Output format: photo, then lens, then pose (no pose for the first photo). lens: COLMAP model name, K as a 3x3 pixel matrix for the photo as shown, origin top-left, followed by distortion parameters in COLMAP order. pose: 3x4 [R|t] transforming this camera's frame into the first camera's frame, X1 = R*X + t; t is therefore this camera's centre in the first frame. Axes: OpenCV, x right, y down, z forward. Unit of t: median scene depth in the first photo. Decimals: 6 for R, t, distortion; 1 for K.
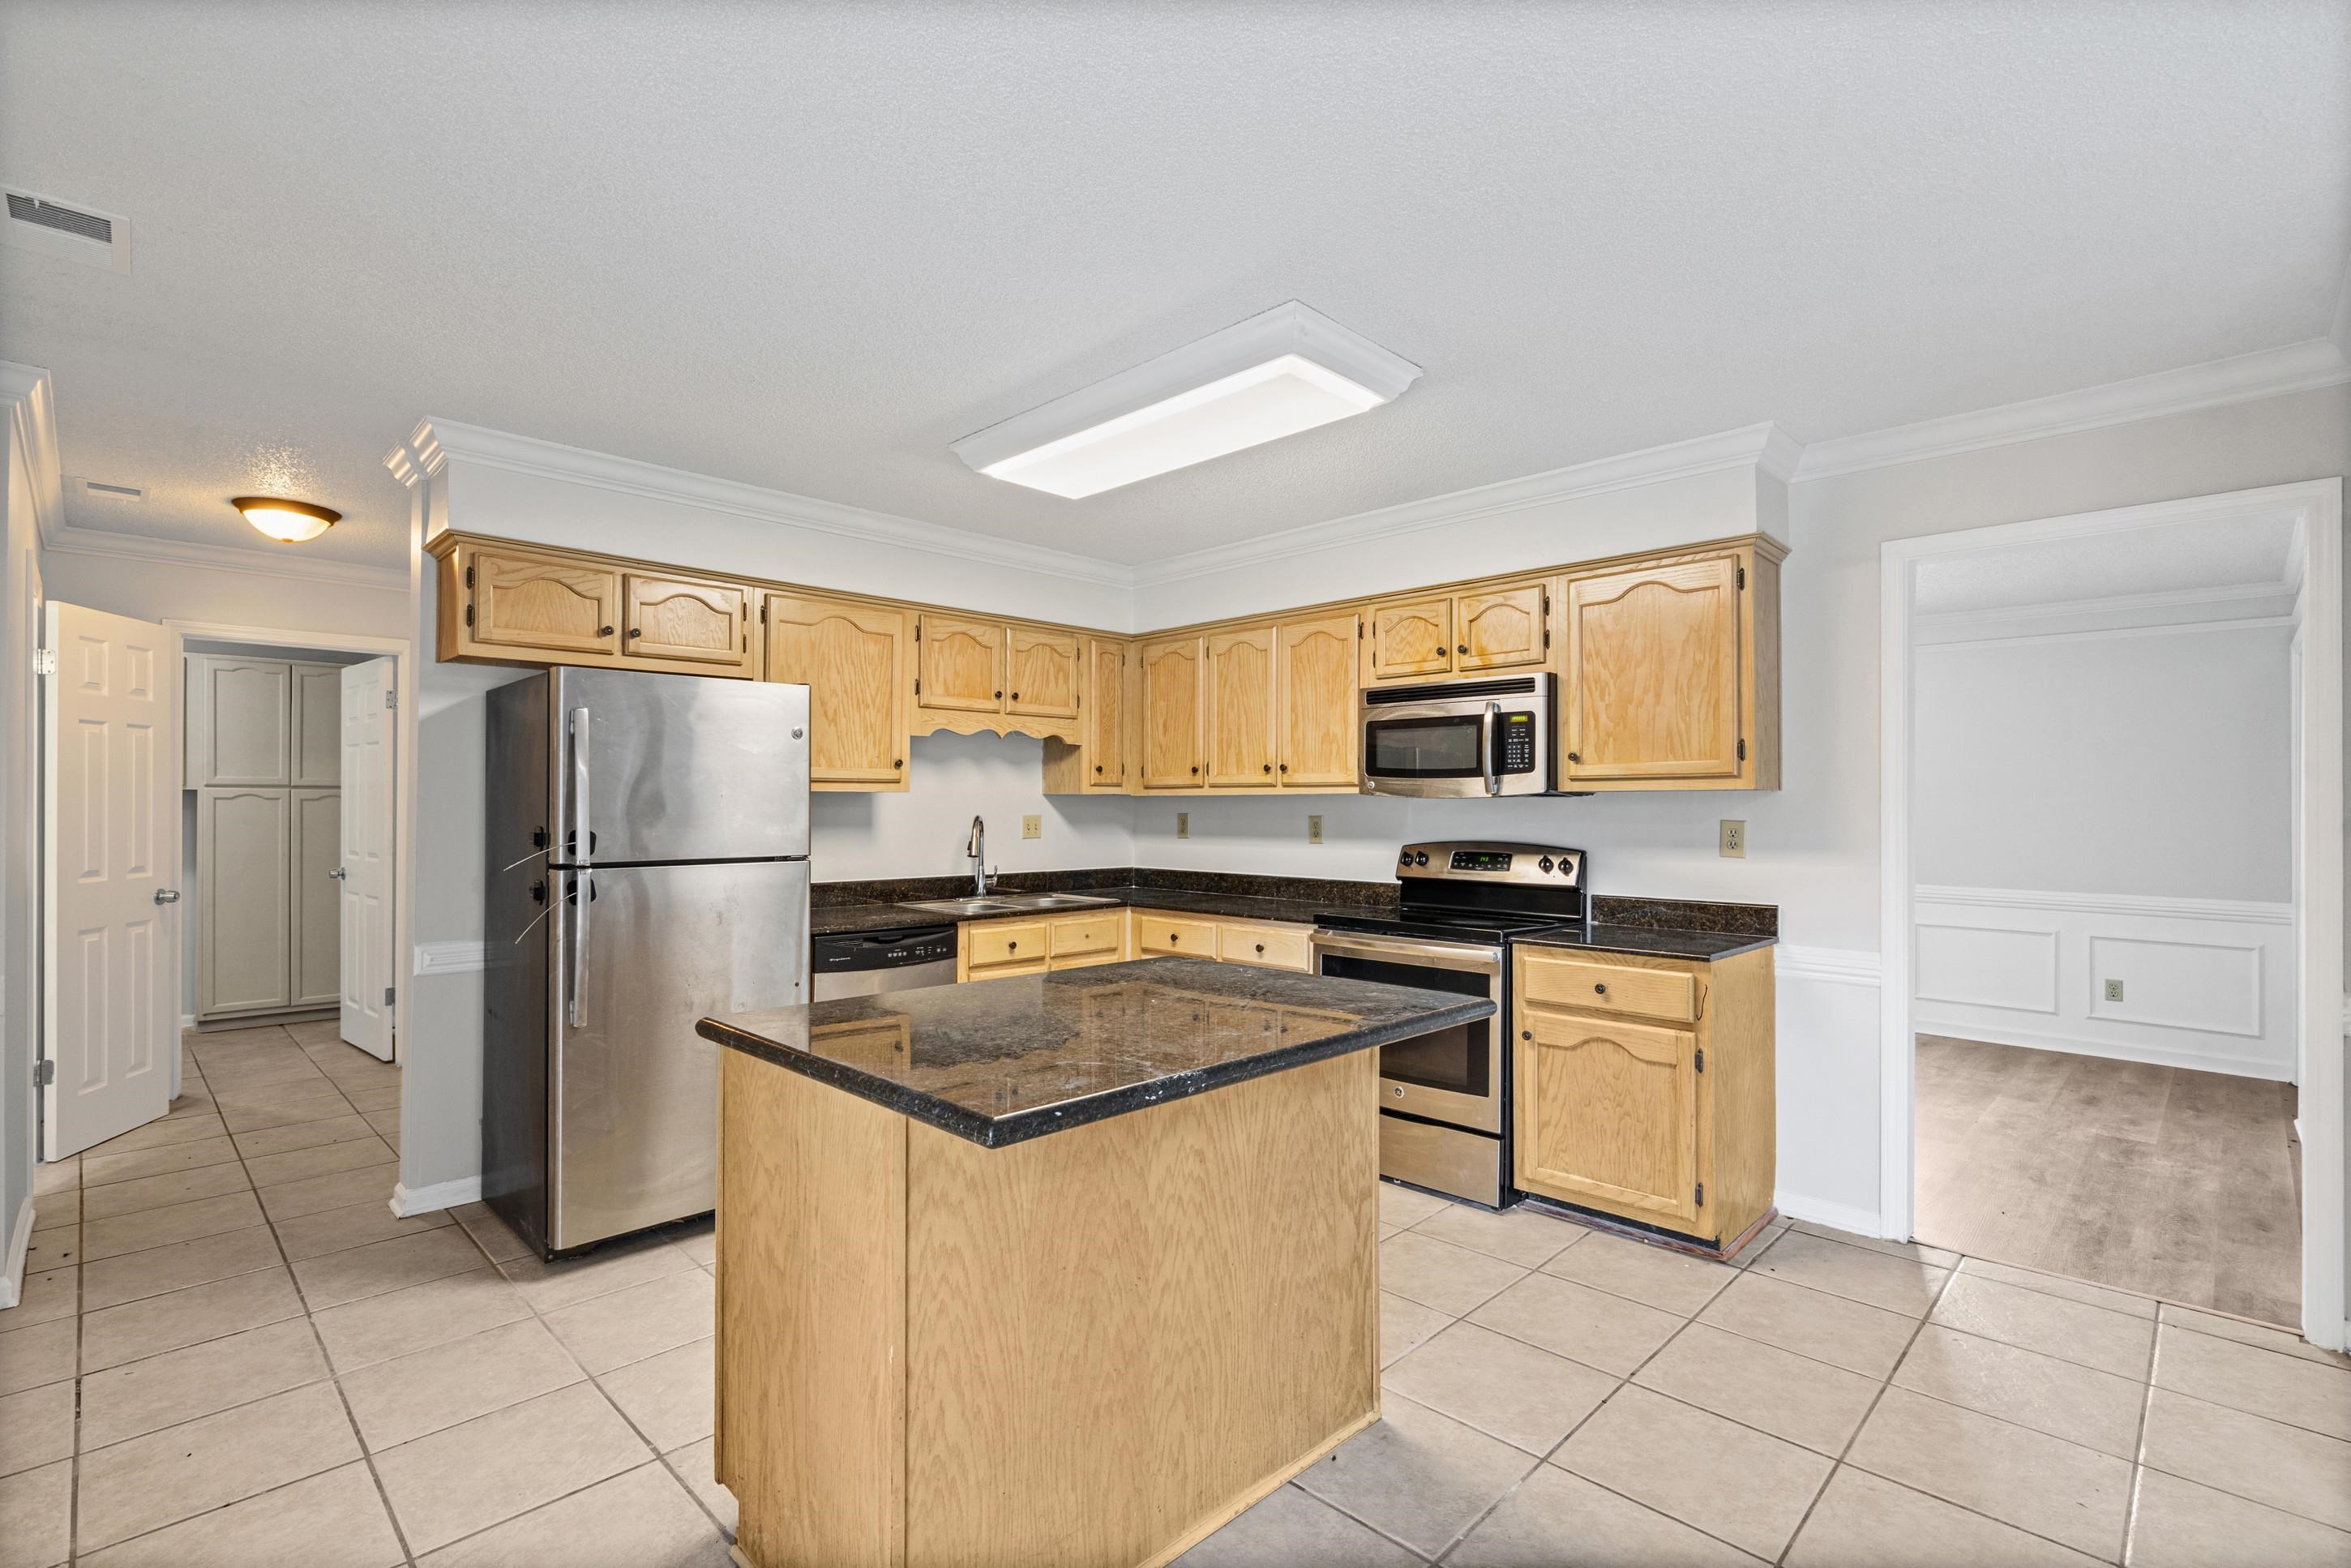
lens RADIAL K [[1077.0, 0, 1173.7], [0, 1077.0, 788.8], [0, 0, 1]] dist [-0.000588, -0.000385]
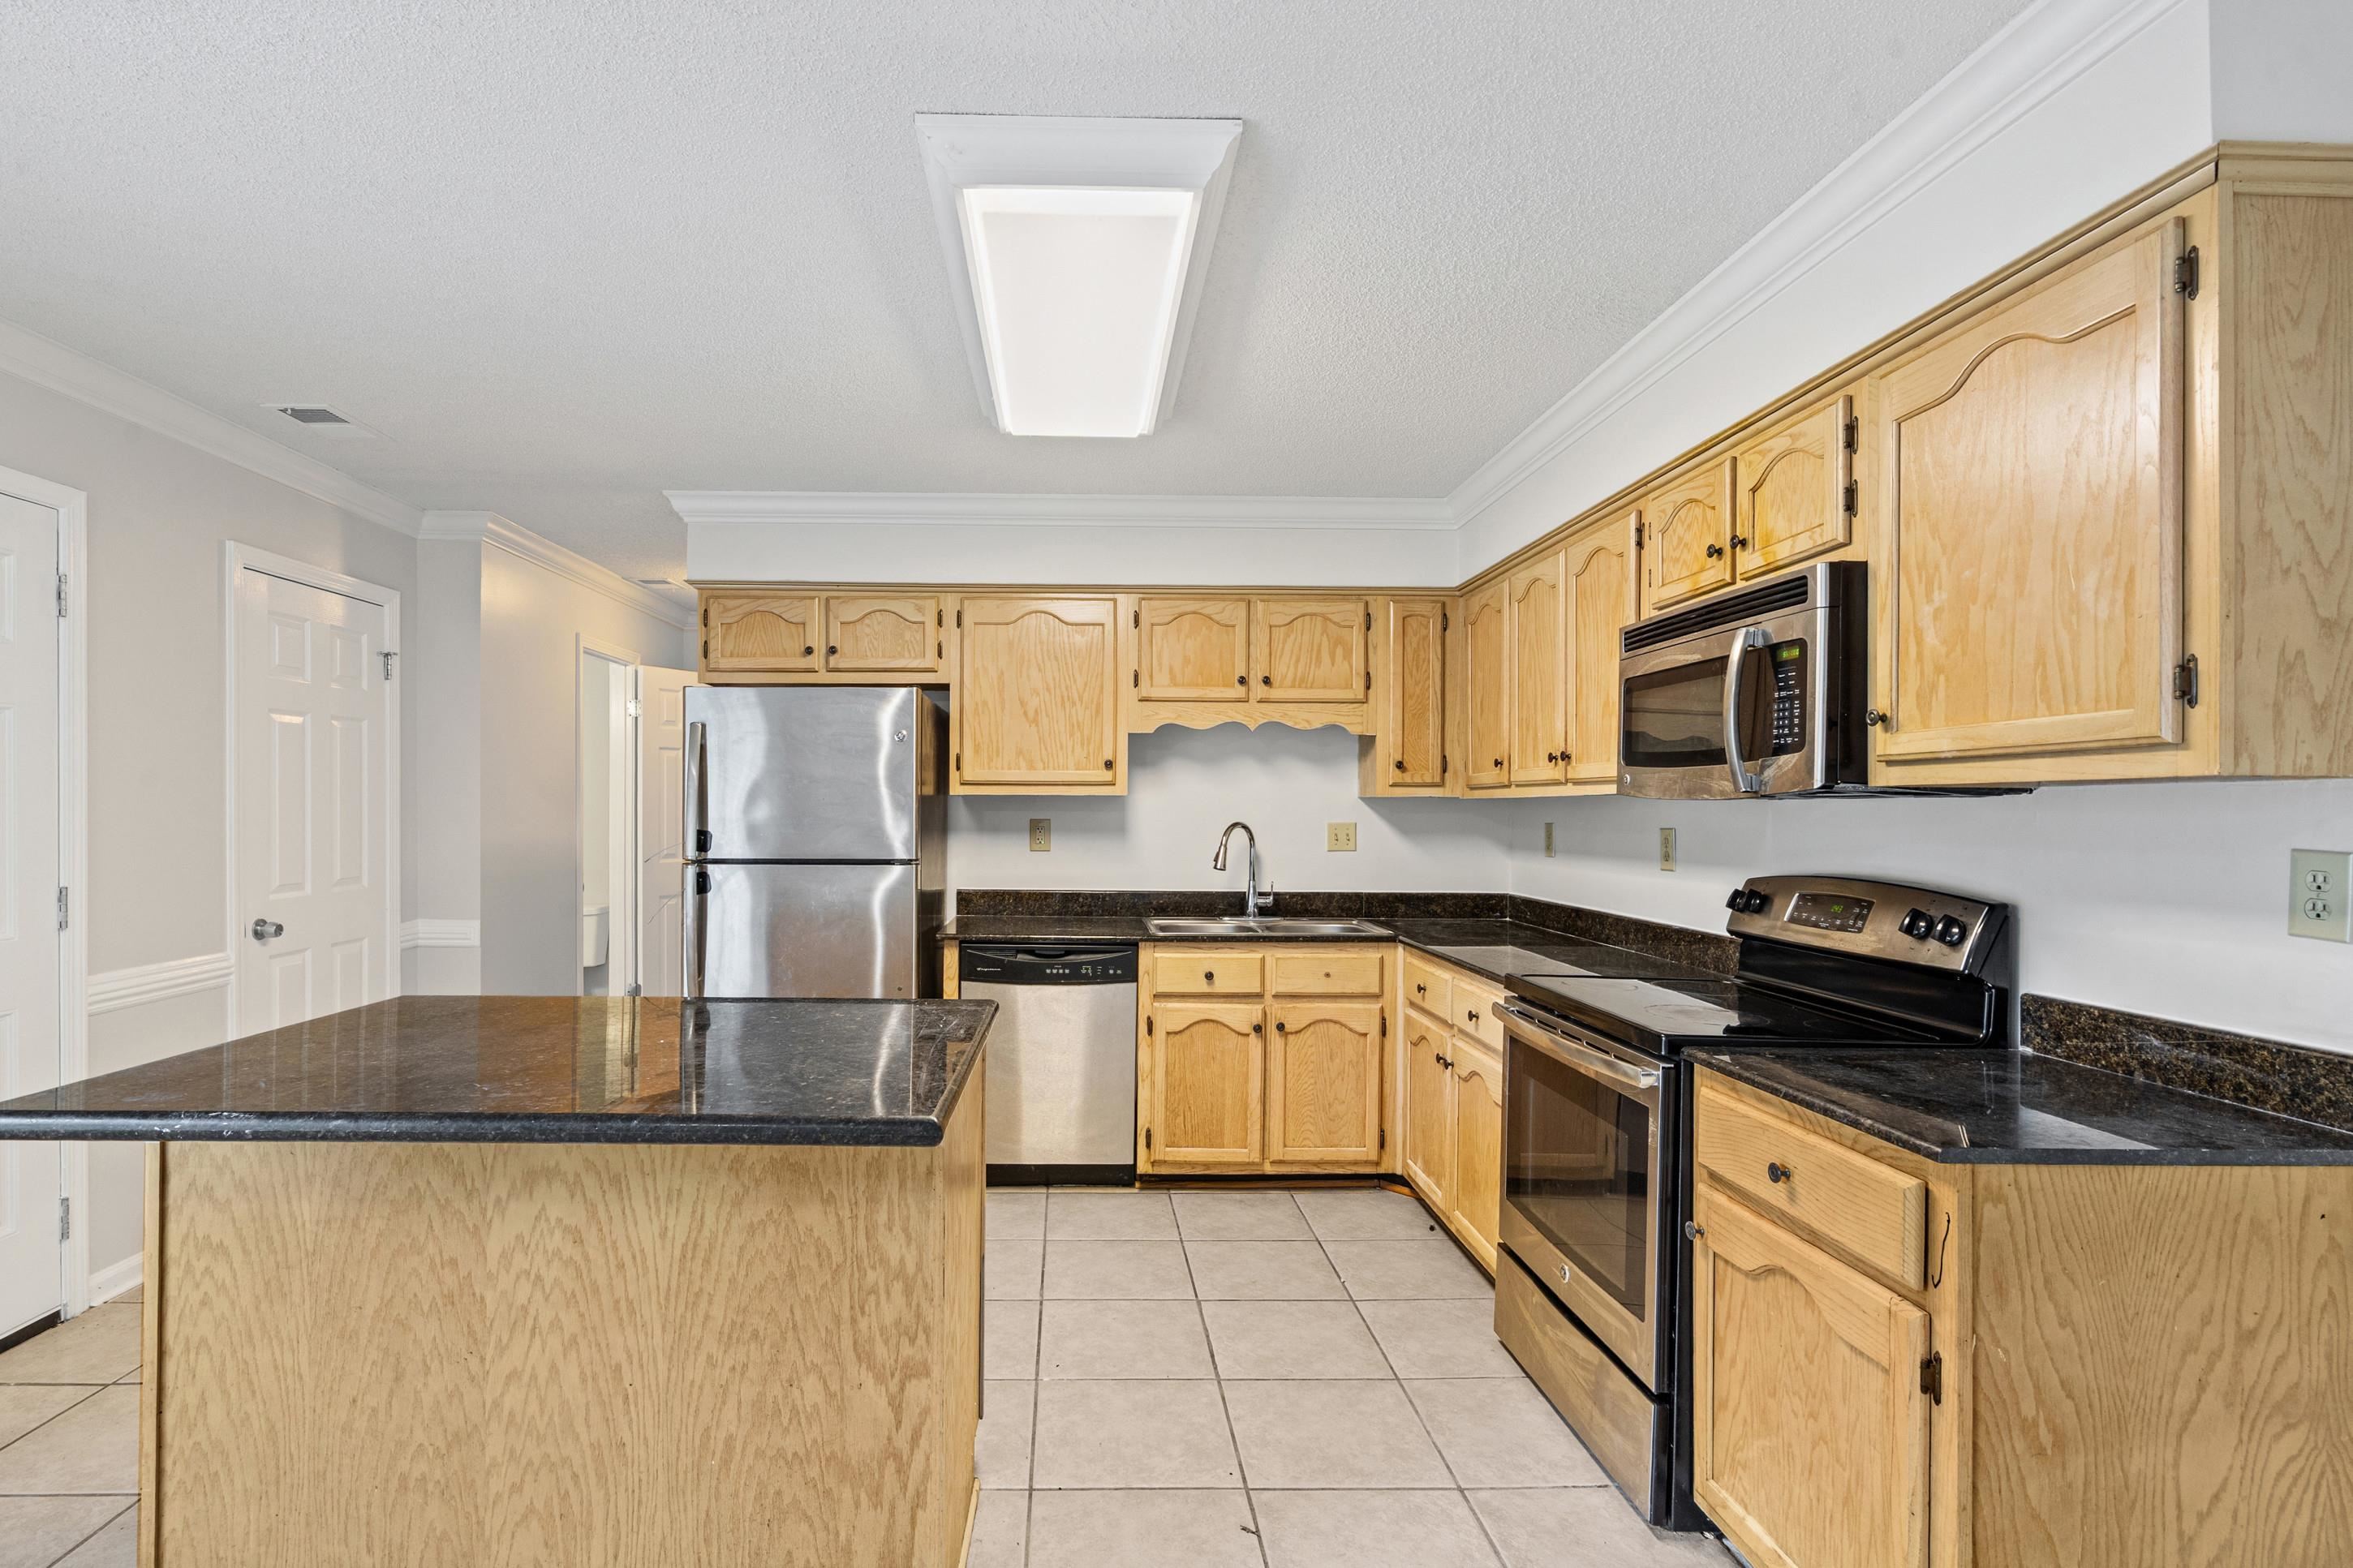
lens RADIAL K [[1147.4, 0, 1175.2], [0, 1147.4, 802.5], [0, 0, 1]] dist [-0.004285, 0.002015]
pose [[0.716780, -0.001235, -0.697298, 0.544378], [0.004981, 0.999982, 0.003349, 0.007237], [0.697281, -0.005874, 0.716774, 0.396925]]
